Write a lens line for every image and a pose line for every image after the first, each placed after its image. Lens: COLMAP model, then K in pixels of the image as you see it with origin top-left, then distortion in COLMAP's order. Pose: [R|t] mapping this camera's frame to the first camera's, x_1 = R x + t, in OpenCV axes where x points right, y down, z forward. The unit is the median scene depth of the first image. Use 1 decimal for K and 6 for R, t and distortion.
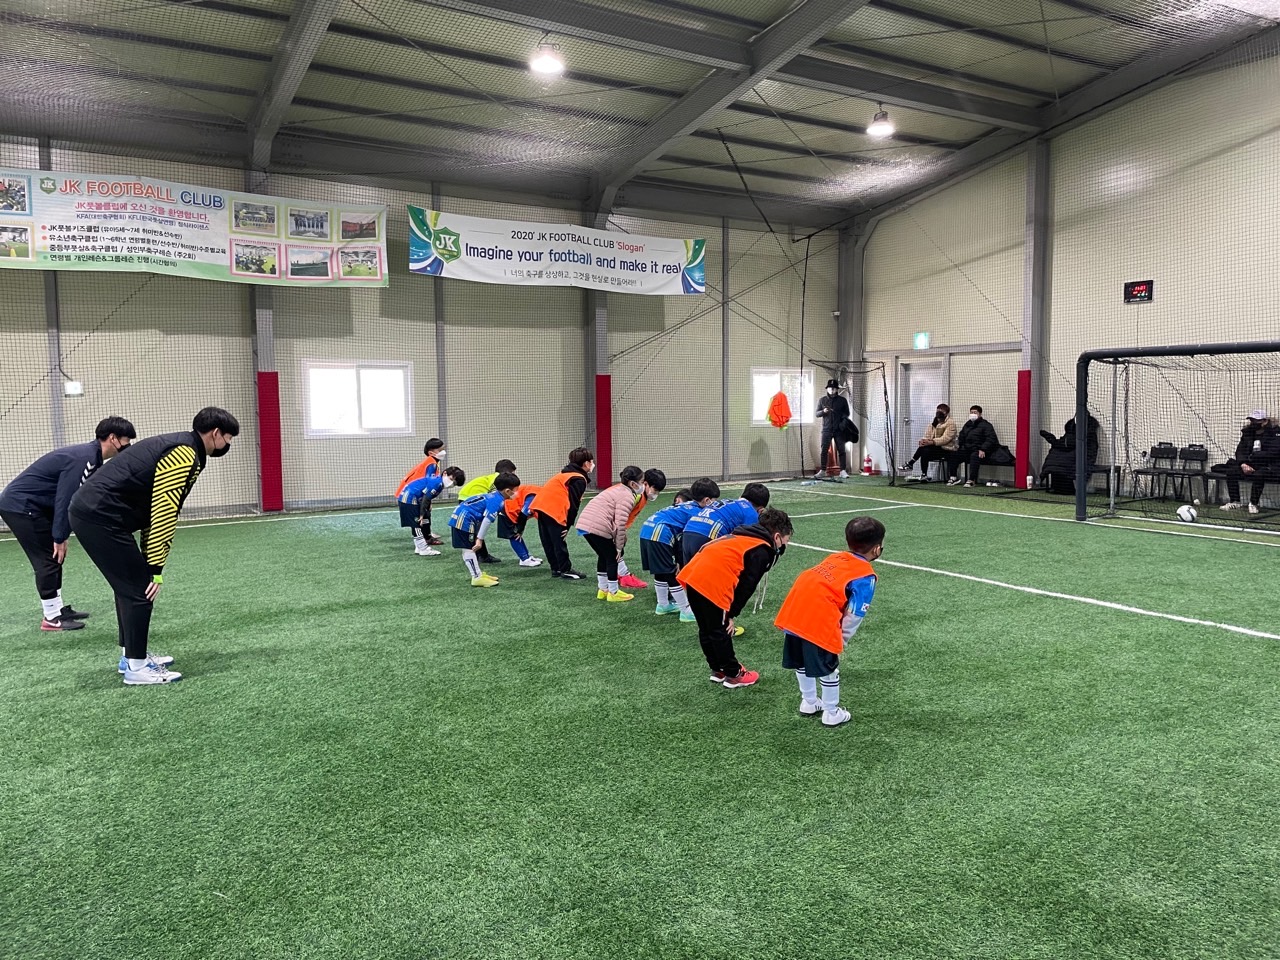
lens RADIAL K [[964.5, 0, 640.0], [0, 964.5, 480.0], [0, 0, 1]] dist [0.091115, -0.125177]
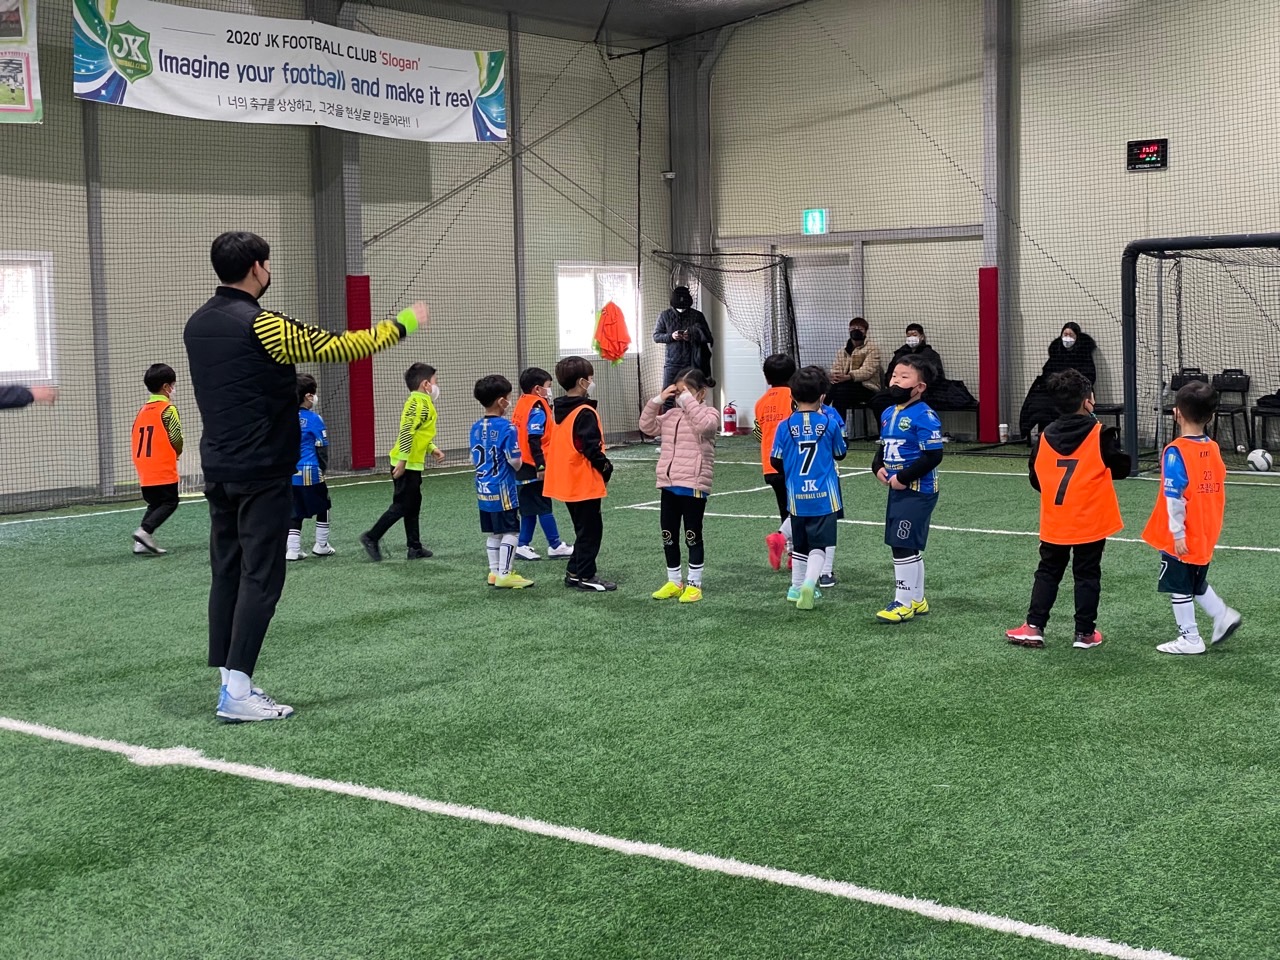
lens RADIAL K [[1875.6, 0, 640.0], [0, 1875.6, 480.0], [0, 0, 1]] dist [0.149915, -0.371278]
pose [[0.941689, -0.041297, 0.333941, -0.276079], [0.041047, 0.999127, 0.007806, 0.014355], [-0.333972, 0.006356, 0.942562, -0.148296]]
